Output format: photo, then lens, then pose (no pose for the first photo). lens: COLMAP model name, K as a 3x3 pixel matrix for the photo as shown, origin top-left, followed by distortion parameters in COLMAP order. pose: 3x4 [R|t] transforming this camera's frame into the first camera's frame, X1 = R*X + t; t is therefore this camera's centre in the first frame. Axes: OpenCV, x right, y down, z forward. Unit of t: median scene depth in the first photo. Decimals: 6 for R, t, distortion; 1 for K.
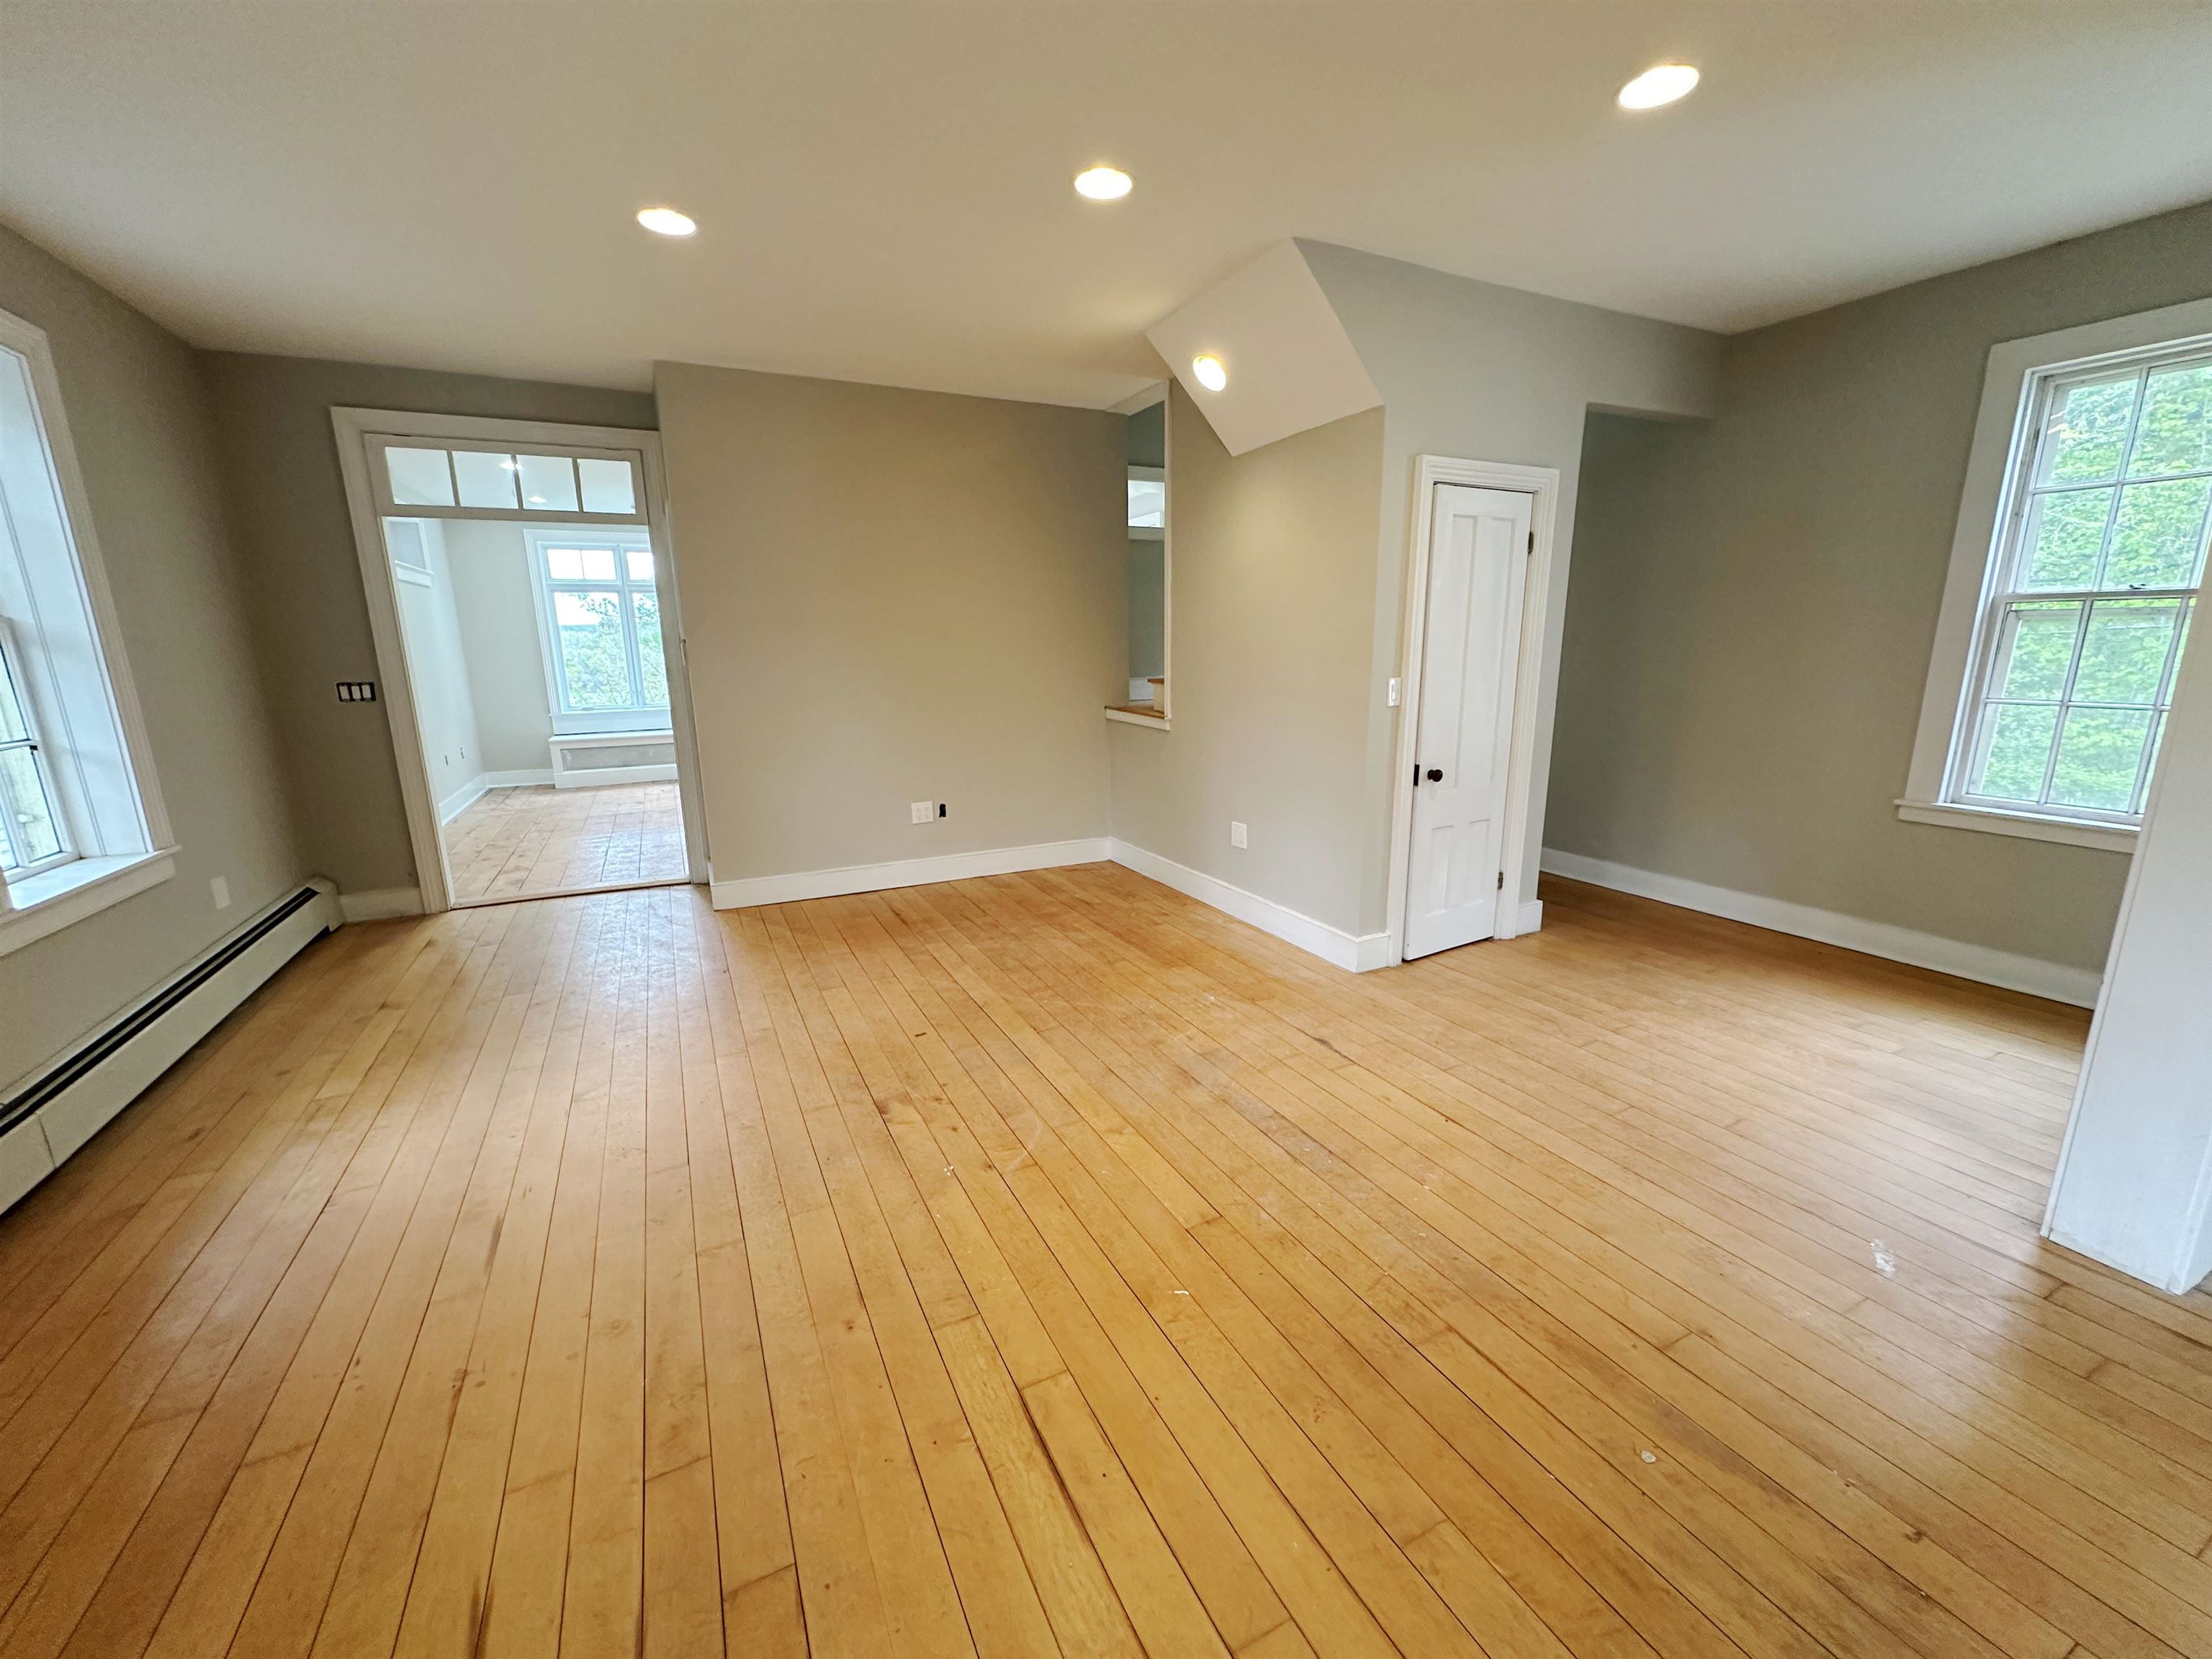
lens RADIAL K [[877.4, 0, 1105.0], [0, 877.4, 832.3], [0, 0, 1]] dist [-0.002399, 0.000353]
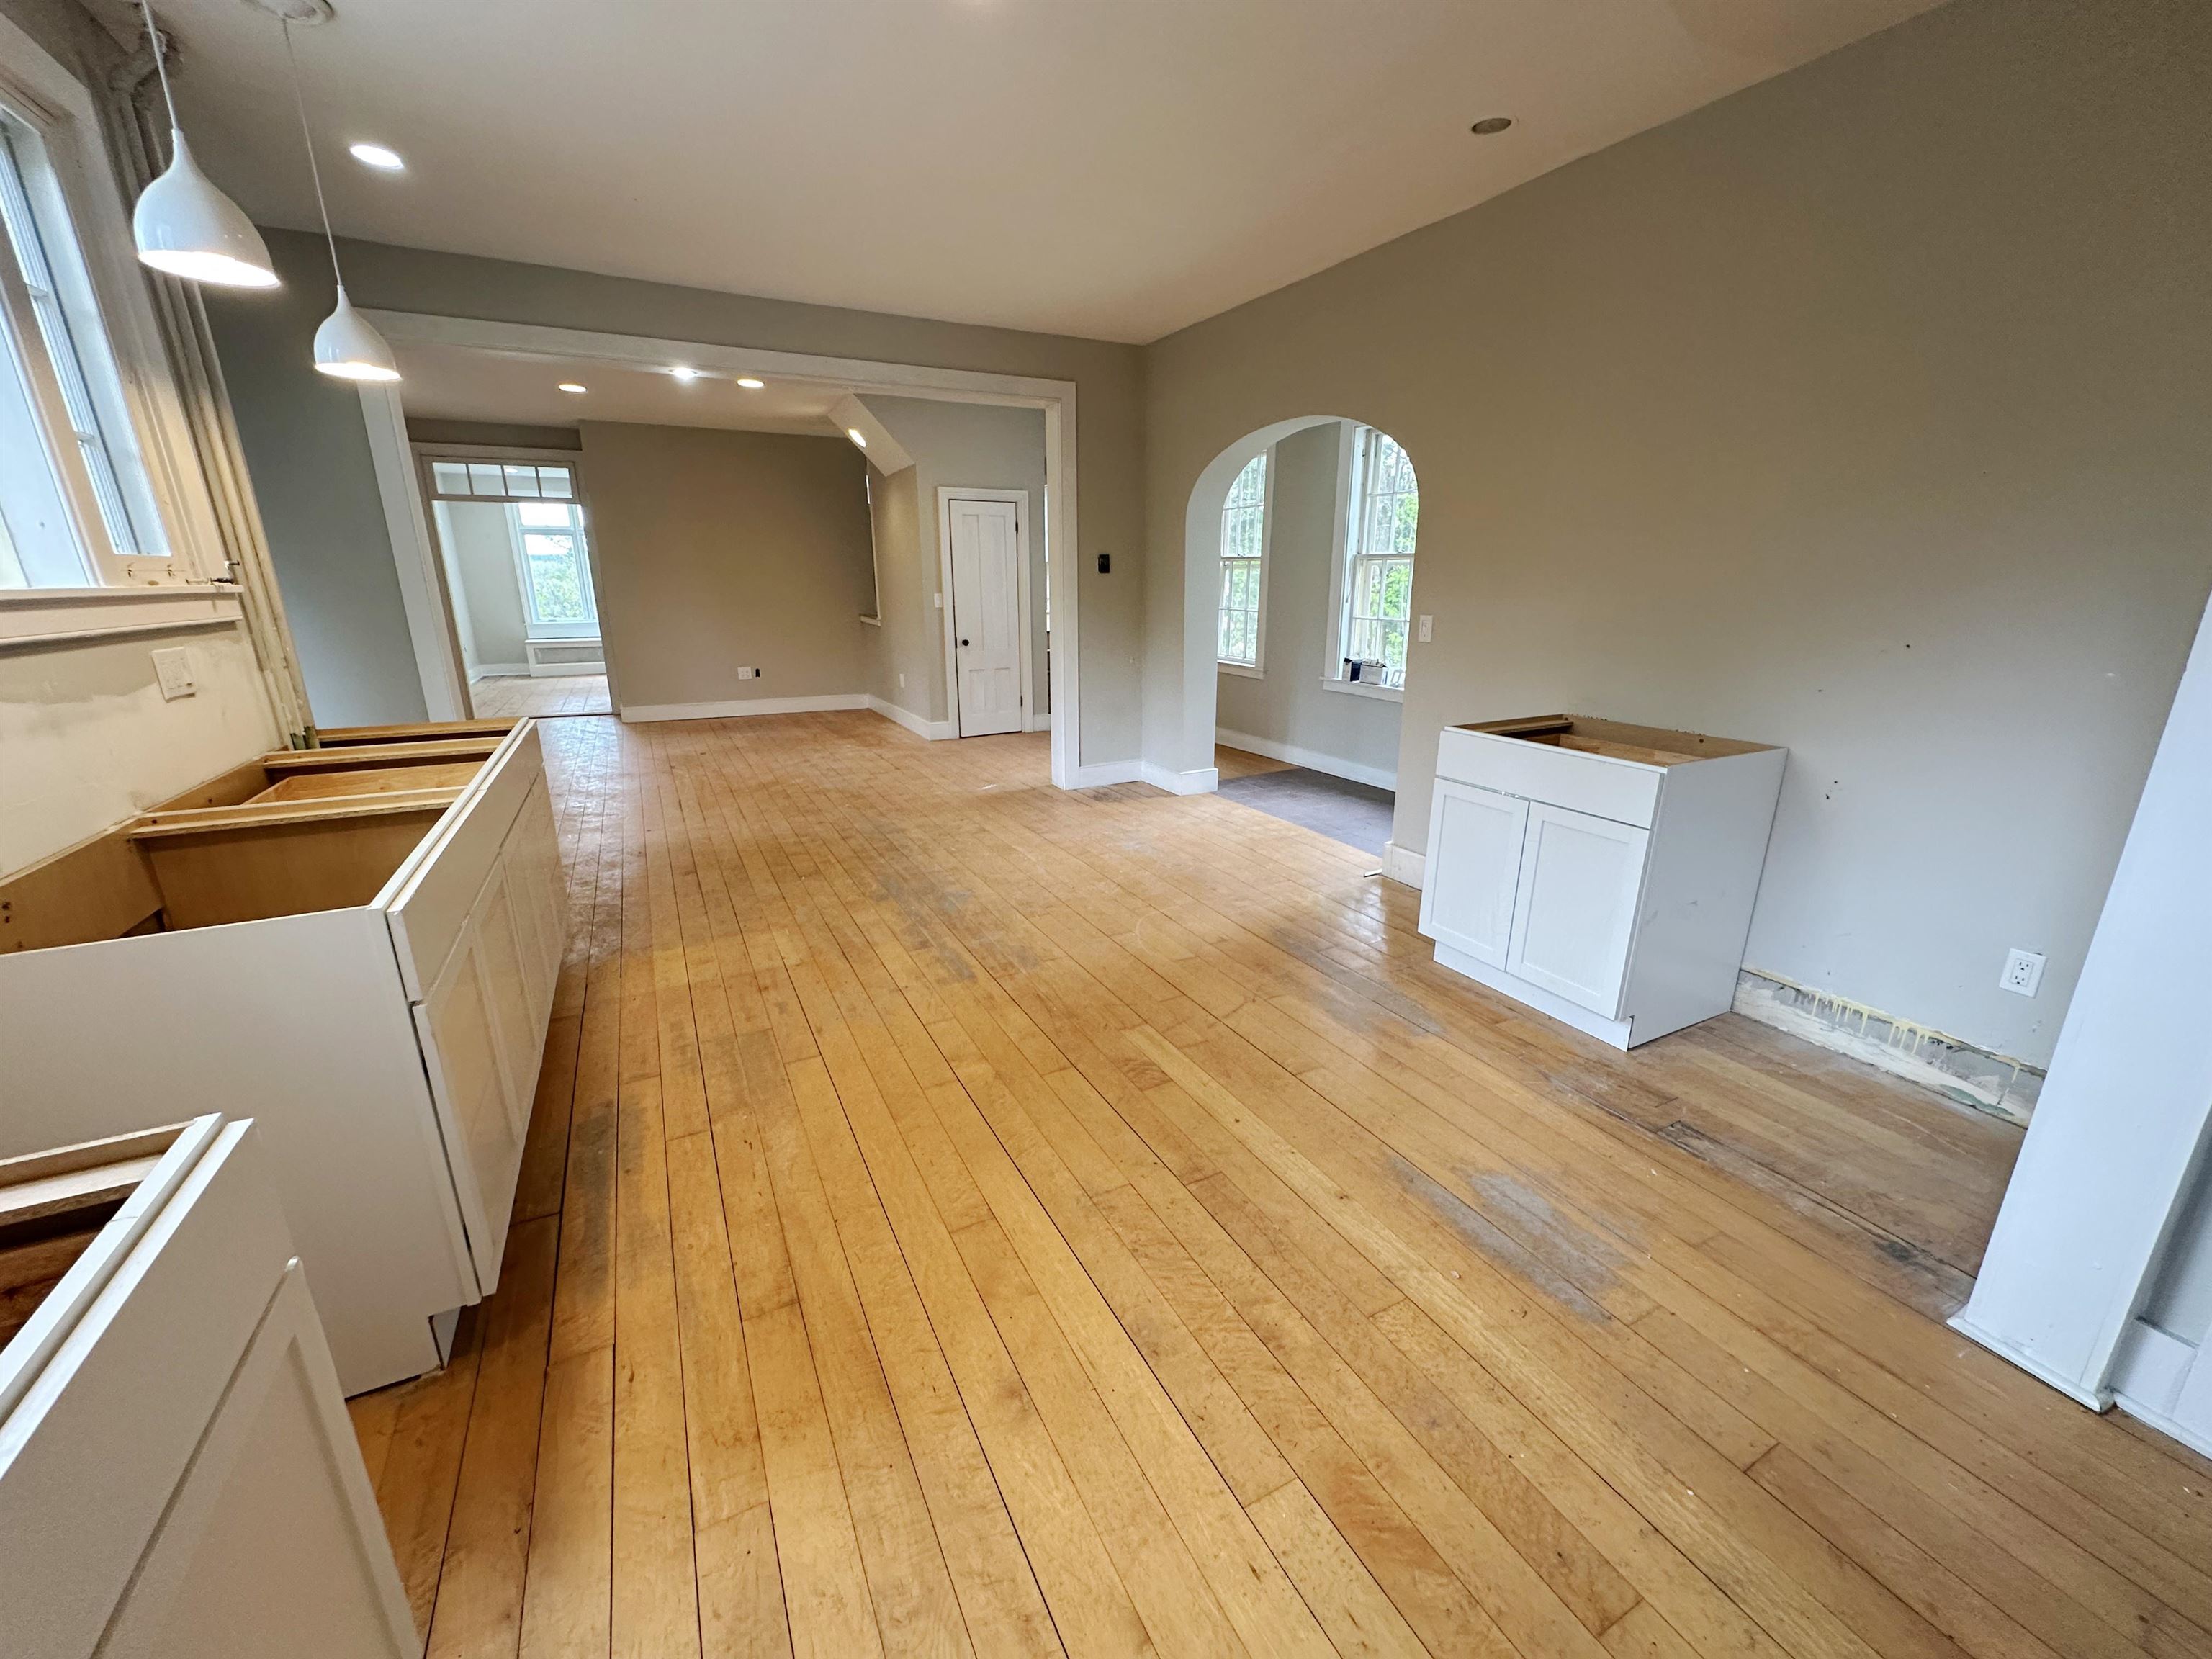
lens RADIAL K [[877.4, 0, 1105.0], [0, 877.4, 832.3], [0, 0, 1]] dist [-0.002399, 0.000353]
pose [[0.999765, 0.008502, 0.019926, 0.538010], [-0.009804, 0.997761, 0.066157, 0.193183], [-0.019319, -0.066336, 0.997610, -0.875253]]
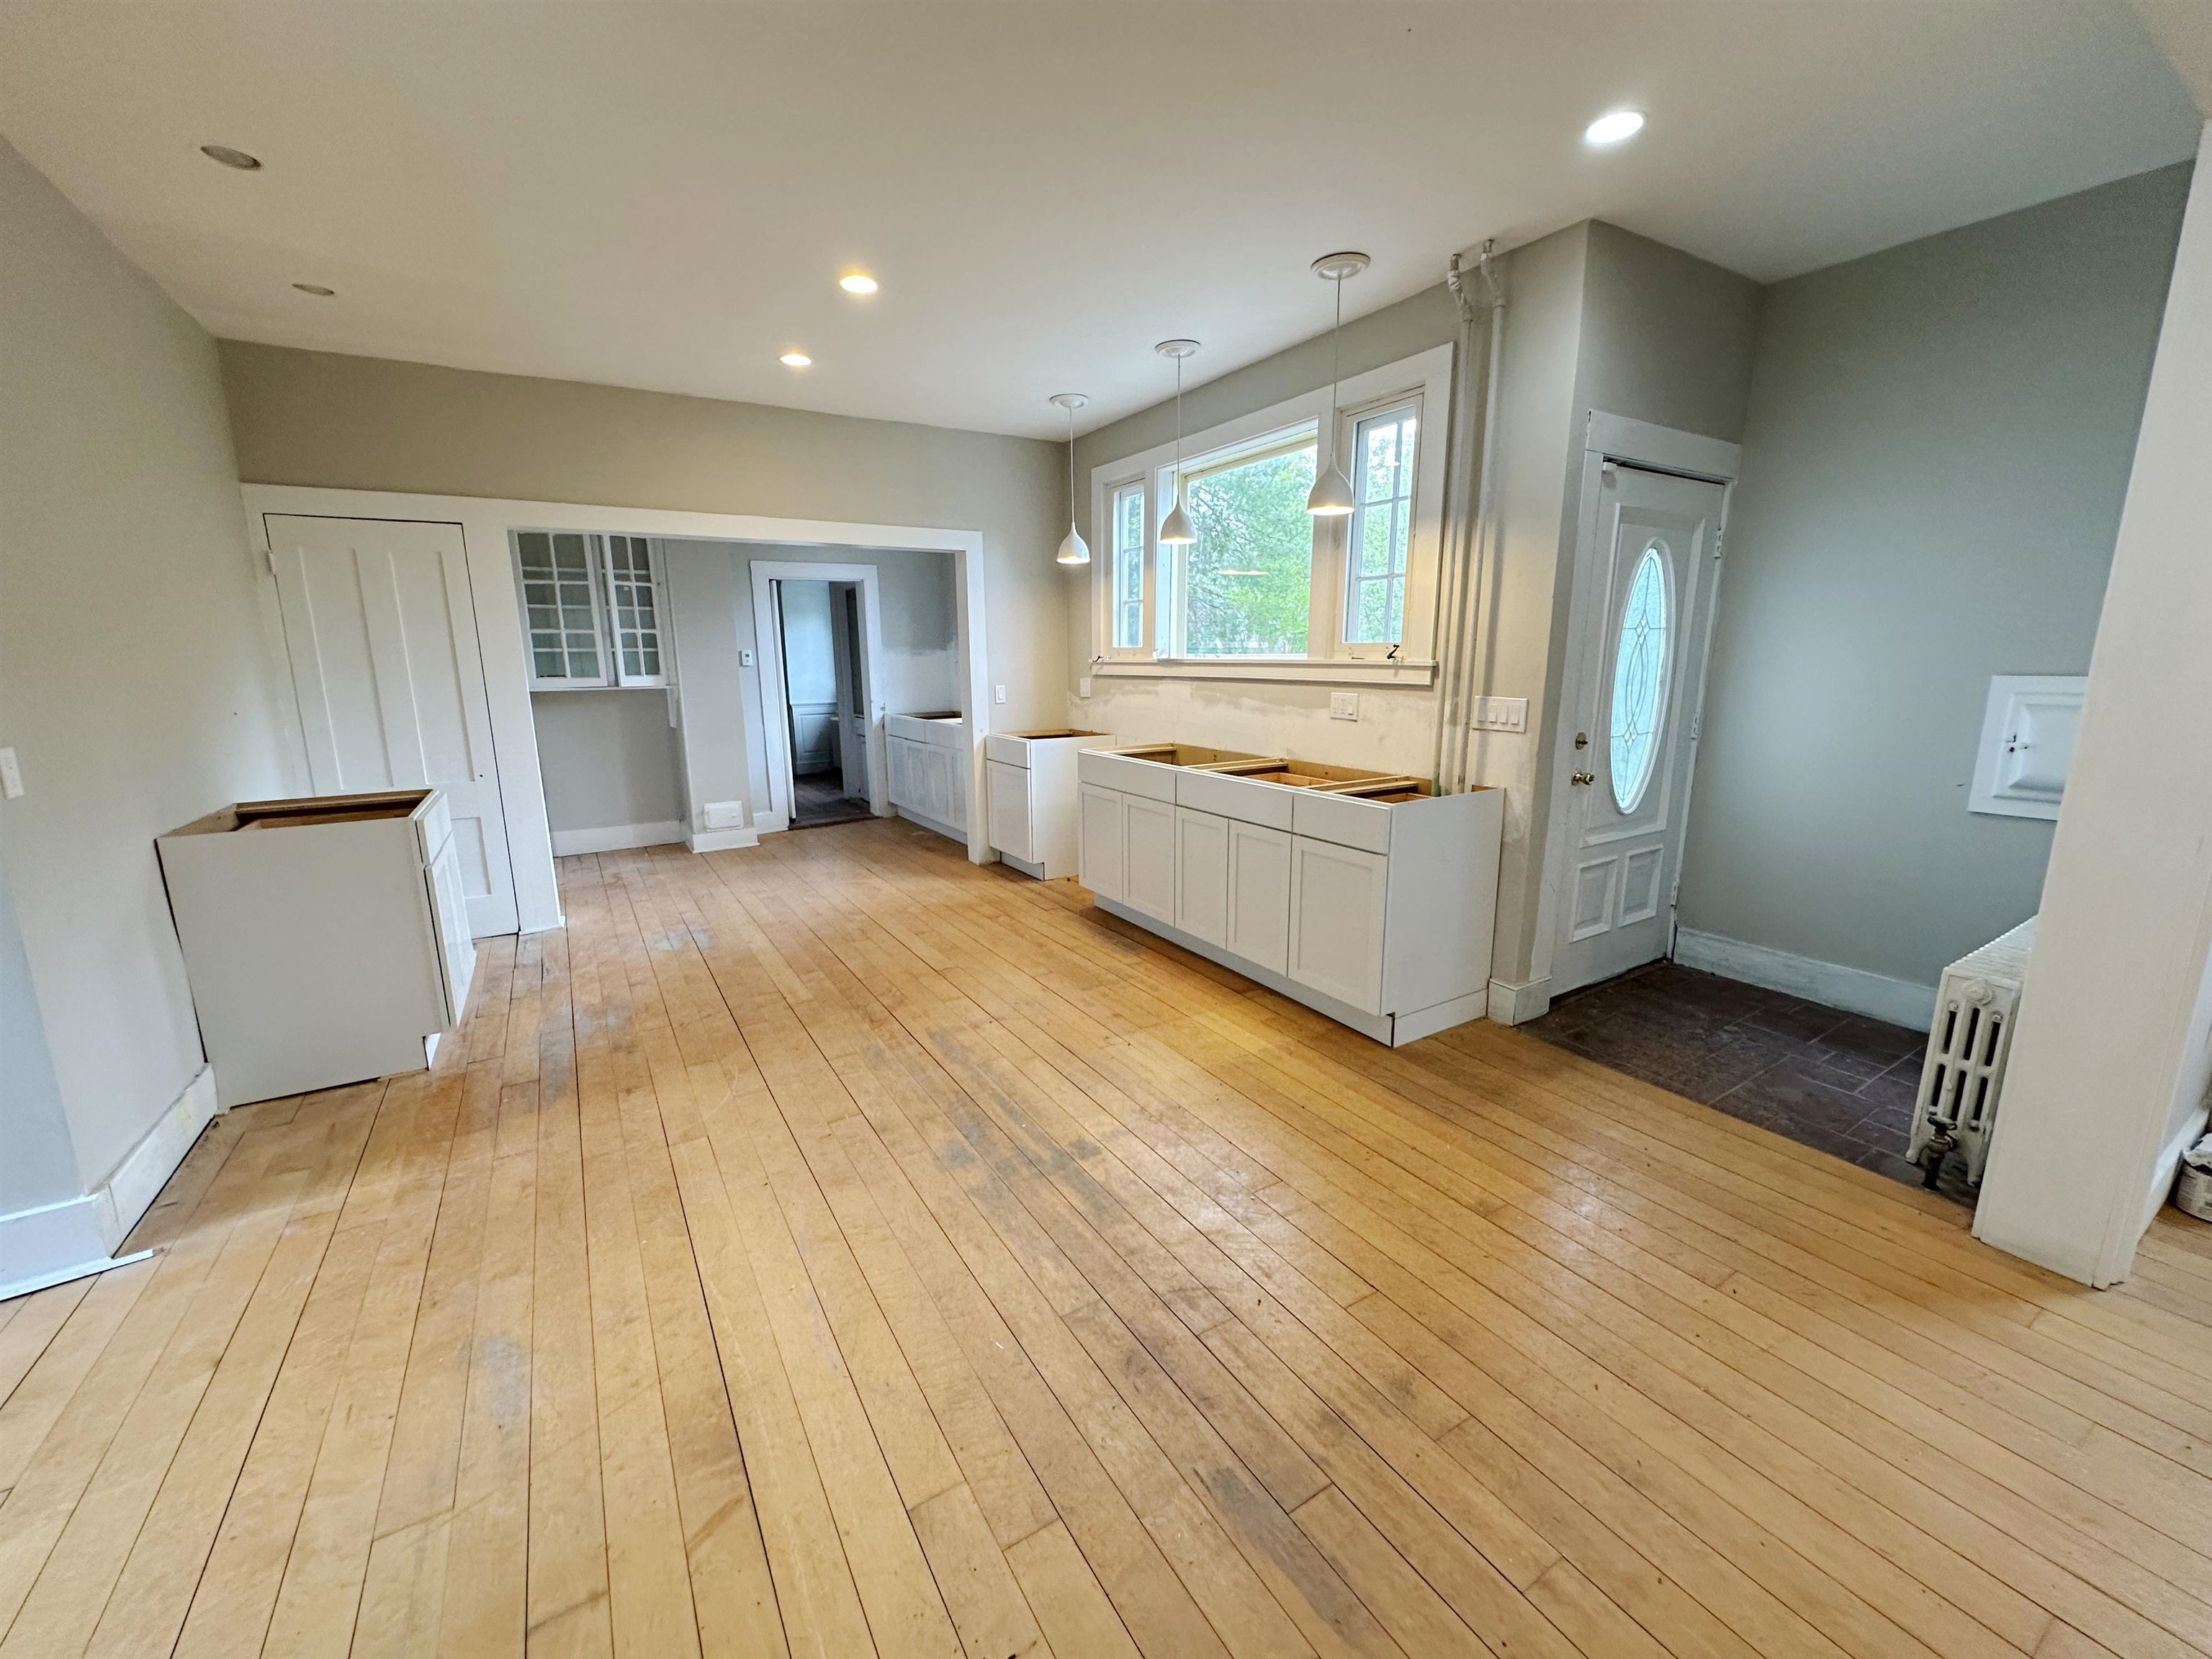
lens RADIAL K [[877.4, 0, 1105.0], [0, 877.4, 832.3], [0, 0, 1]] dist [-0.002399, 0.000353]
pose [[-0.995776, 0.039270, -0.082999, 0.360680], [0.001708, 0.911697, 0.410860, -0.092713], [0.091805, 0.408983, -0.907912, 0.398288]]
